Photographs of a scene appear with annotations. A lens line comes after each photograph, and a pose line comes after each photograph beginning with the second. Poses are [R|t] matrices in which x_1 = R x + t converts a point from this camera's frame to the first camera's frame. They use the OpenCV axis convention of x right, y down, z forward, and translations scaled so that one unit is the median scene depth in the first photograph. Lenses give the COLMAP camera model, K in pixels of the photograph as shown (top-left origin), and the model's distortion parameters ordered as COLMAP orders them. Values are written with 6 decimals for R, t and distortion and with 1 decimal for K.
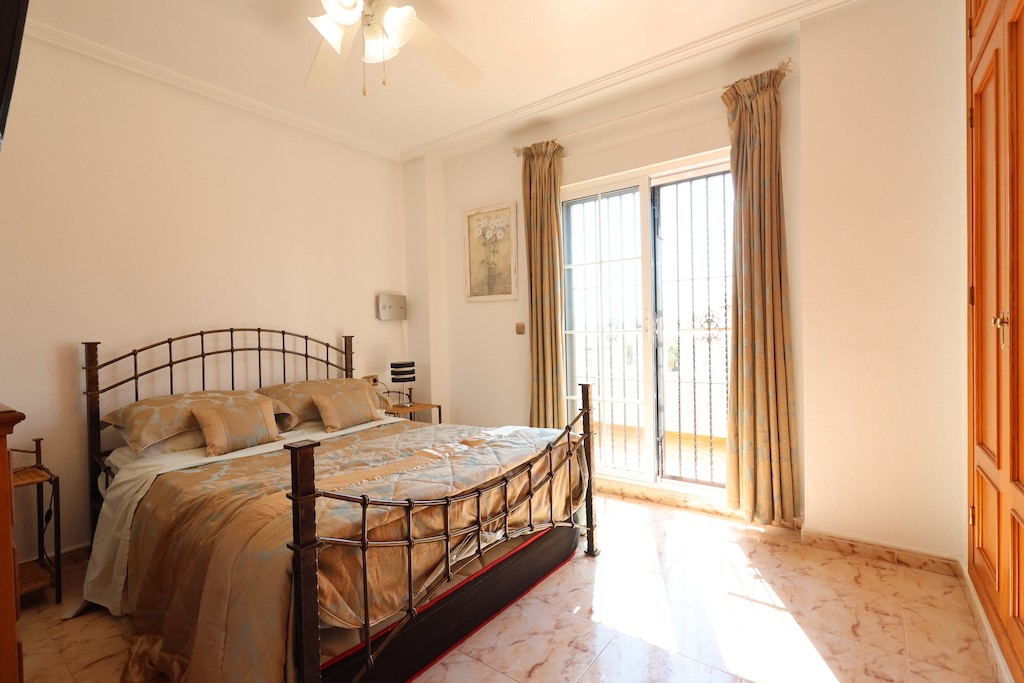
lens RADIAL K [[475.9, 0, 512.7], [0, 475.9, 340.9], [0, 0, 1]] dist [0.000763, 0.002484]
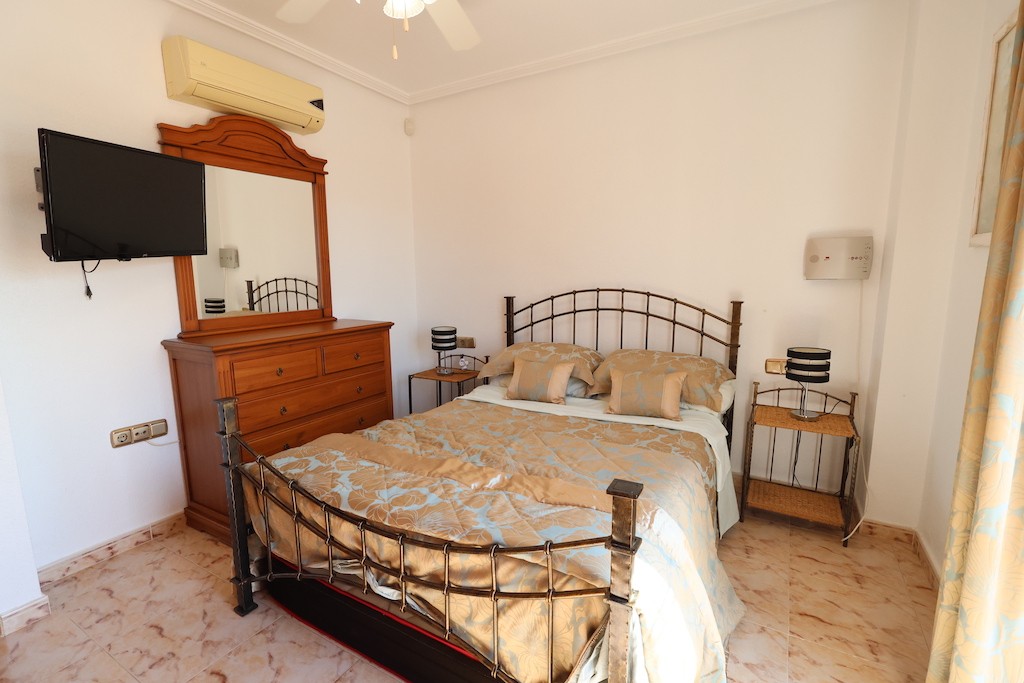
lens RADIAL K [[475.9, 0, 512.2], [0, 475.9, 342.1], [0, 0, 1]] dist [0.000763, 0.002484]
pose [[0.116942, 0.168647, -0.978715, 0.449086], [-0.012511, 0.985648, 0.168347, -0.087013], [0.993060, -0.007442, 0.117374, 0.716455]]
